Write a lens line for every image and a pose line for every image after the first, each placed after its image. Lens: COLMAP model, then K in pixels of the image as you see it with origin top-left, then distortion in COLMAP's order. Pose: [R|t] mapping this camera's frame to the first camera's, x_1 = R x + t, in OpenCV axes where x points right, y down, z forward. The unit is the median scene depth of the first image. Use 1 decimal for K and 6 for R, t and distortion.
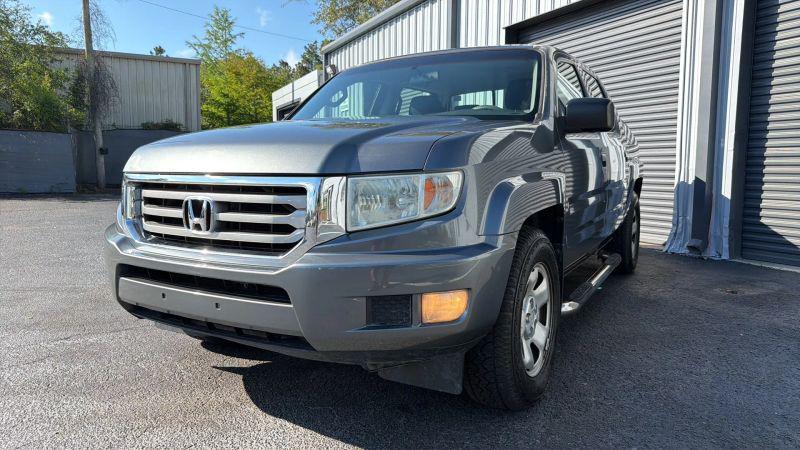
lens RADIAL K [[627.5, 0, 400.0], [0, 627.5, 225.0], [0, 0, 1]] dist [-0.200402, 0.000379]
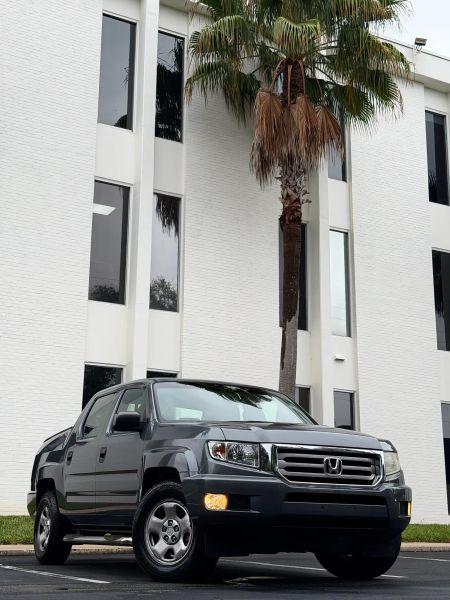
lens RADIAL K [[887.7, 0, 212.5], [0, 887.7, 299.9], [0, 0, 1]] dist [0.202337, -0.066568]
pose [[0.549256, 0.211314, 0.808495, -3.147671], [0.082791, 0.948979, -0.304276, 0.342010], [-0.831543, 0.234062, 0.503737, -0.334593]]
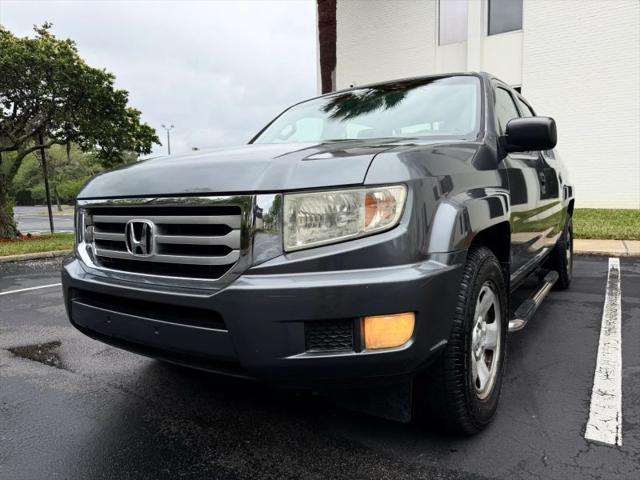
lens RADIAL K [[458.7, 0, 316.3], [0, 458.7, 241.4], [0, 0, 1]] dist [0.006604, -0.022028]
pose [[0.996683, -0.017667, -0.079435, 0.017668], [0.016028, 0.999646, -0.021223, 0.010090], [0.079782, 0.019880, 0.996614, 0.276113]]
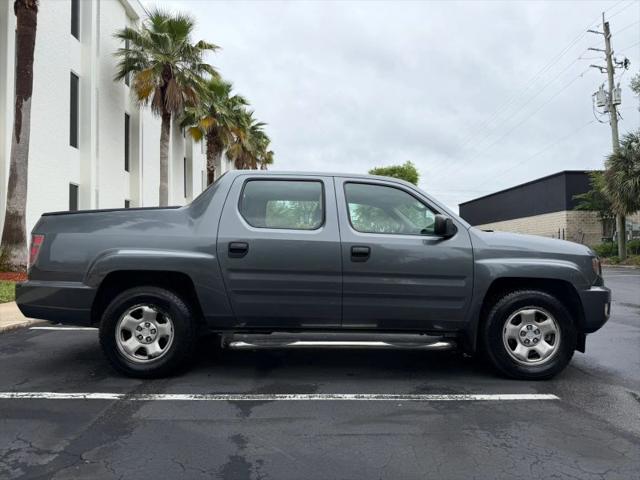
lens RADIAL K [[458.7, 0, 316.3], [0, 458.7, 241.4], [0, 0, 1]] dist [0.006604, -0.022028]
pose [[-0.494074, 0.017269, 0.869249, -1.599983], [0.098916, 0.994427, 0.036468, -0.356426], [-0.863775, 0.104000, -0.493029, 3.104093]]
